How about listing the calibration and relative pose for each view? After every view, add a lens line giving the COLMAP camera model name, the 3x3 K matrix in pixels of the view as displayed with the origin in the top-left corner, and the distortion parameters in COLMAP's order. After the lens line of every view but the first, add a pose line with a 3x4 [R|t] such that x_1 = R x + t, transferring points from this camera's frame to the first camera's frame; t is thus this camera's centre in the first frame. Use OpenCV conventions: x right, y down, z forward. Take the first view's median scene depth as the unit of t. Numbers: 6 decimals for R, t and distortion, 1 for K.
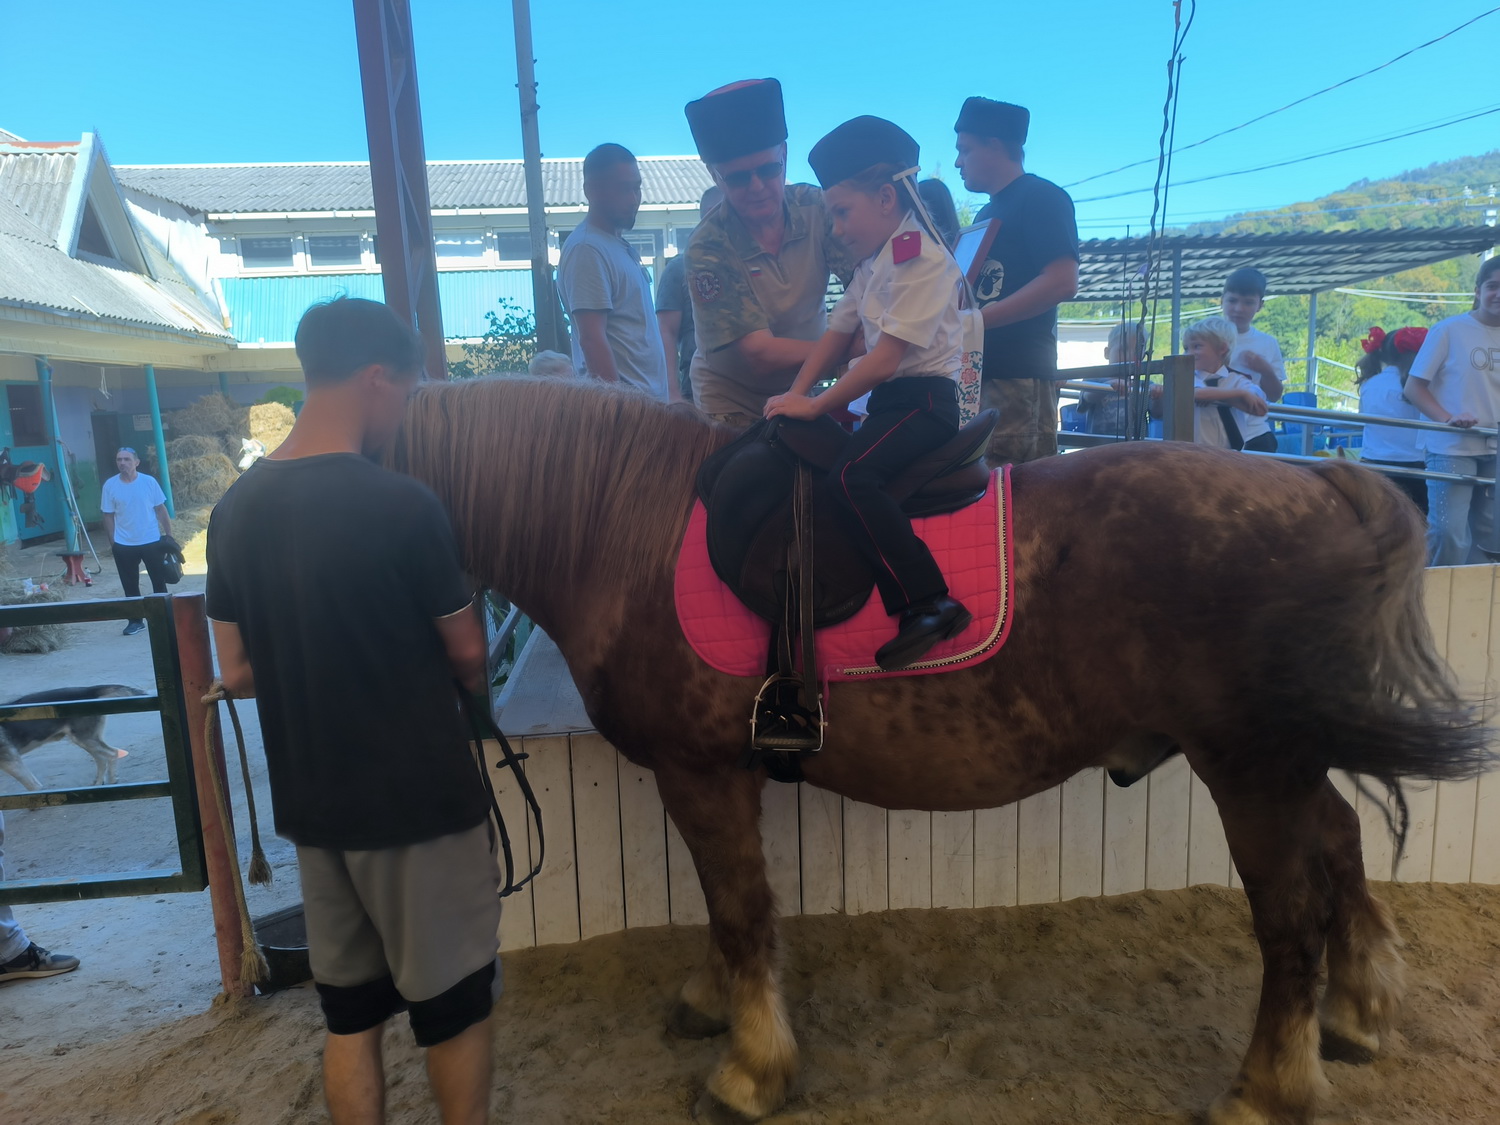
lens RADIAL K [[1068.1, 0, 757.9], [0, 1068.1, 558.4], [0, 0, 1]] dist [0.024907, -0.037070]
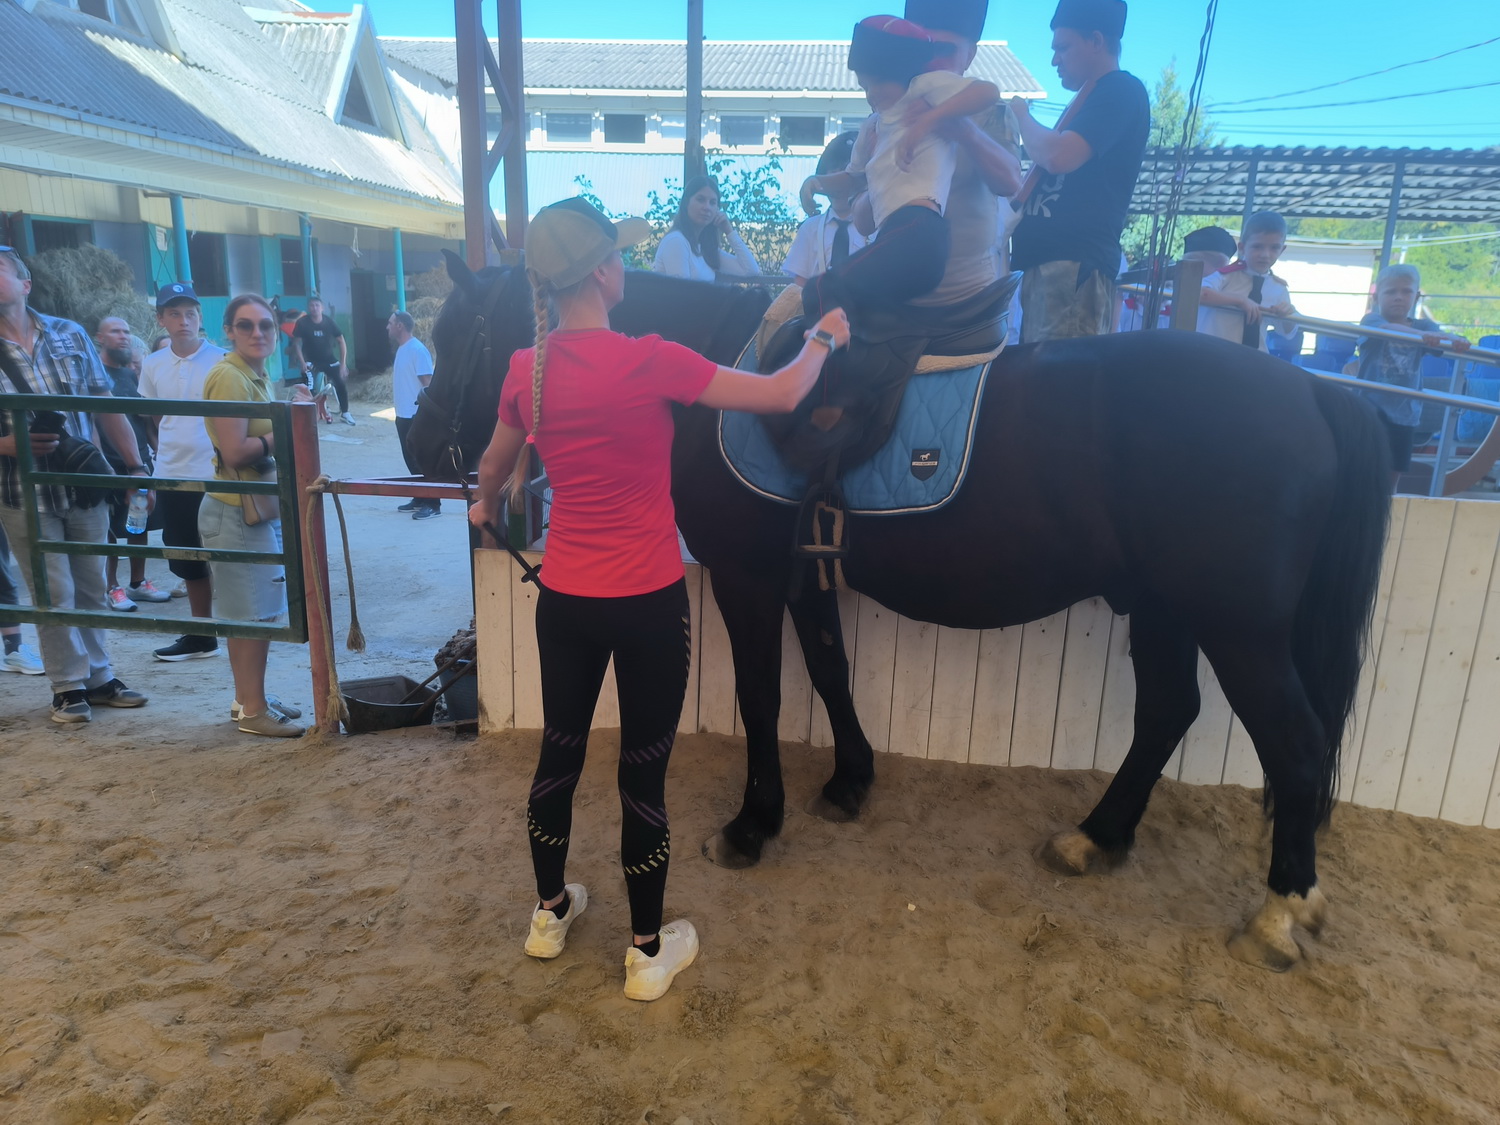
lens RADIAL K [[1068.1, 0, 741.8], [0, 1068.1, 564.9], [0, 0, 1]] dist [0.024907, -0.037070]
pose [[0.971373, 0.124139, -0.202542, 0.073038], [-0.103991, 0.988774, 0.107293, 0.010009], [0.213588, -0.083159, 0.973378, -0.034305]]
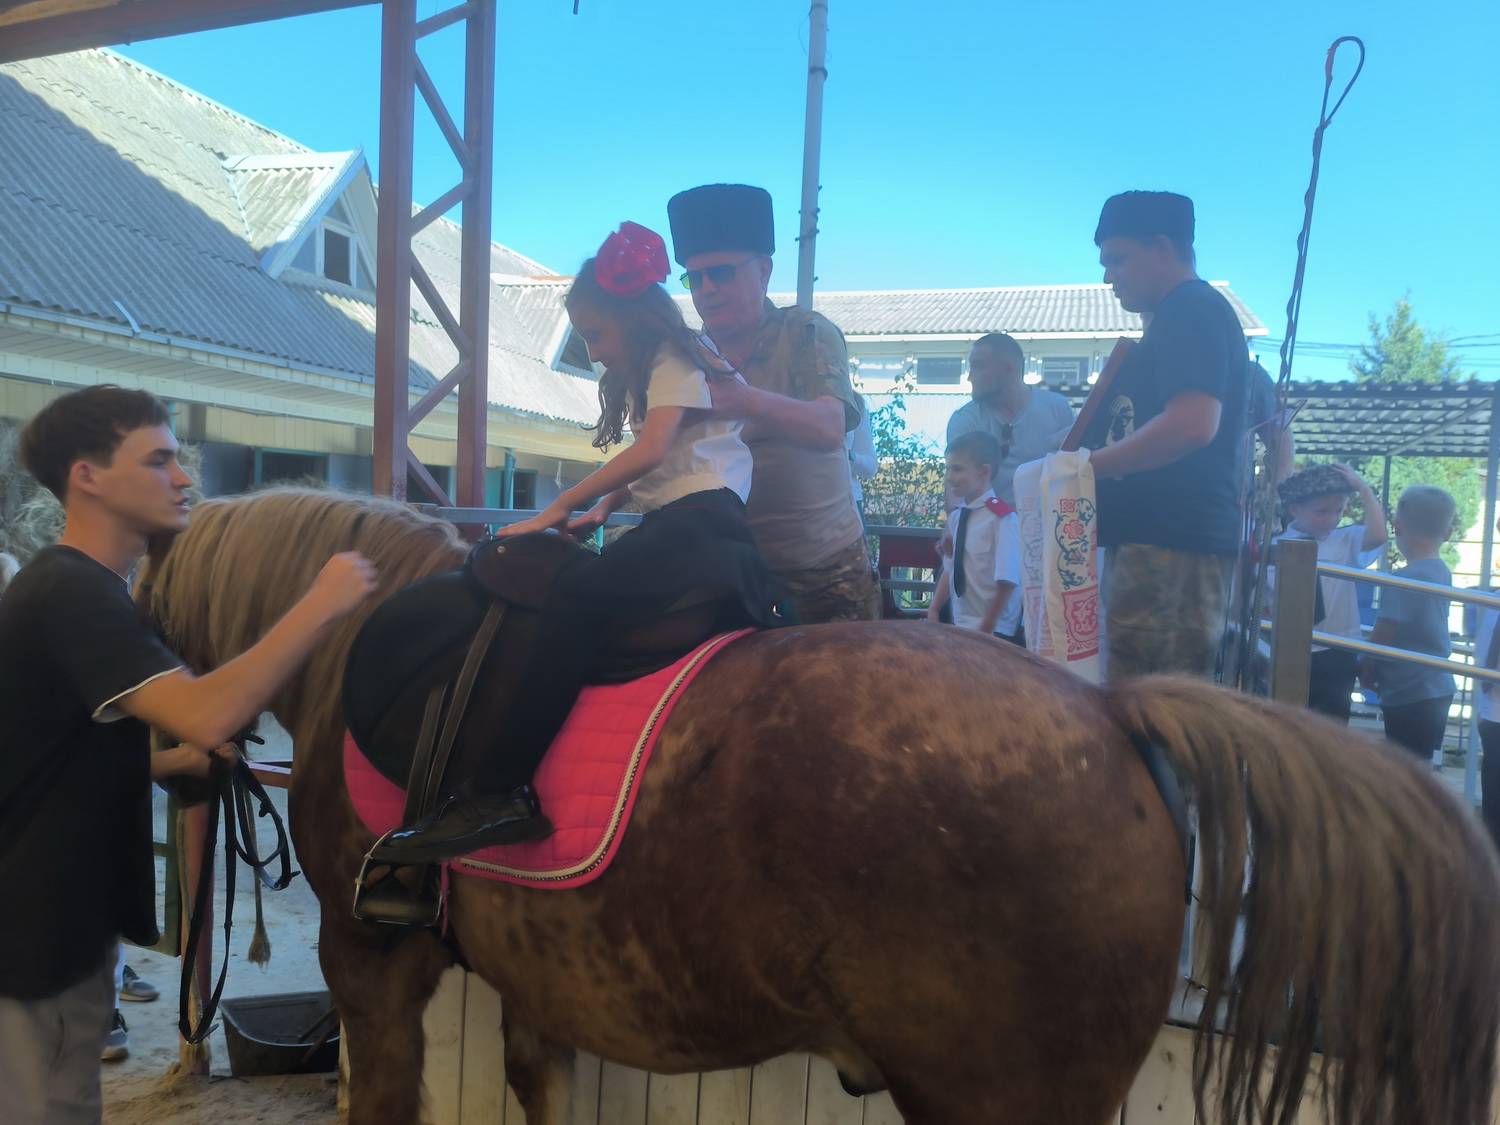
lens RADIAL K [[1068.1, 0, 709.0], [0, 1068.1, 567.6], [0, 0, 1]] dist [0.024907, -0.037070]
pose [[0.891441, 0.108787, -0.439884, 0.111025], [-0.153373, 0.985895, -0.066996, -0.016606], [0.426391, 0.127189, 0.895552, 0.055954]]
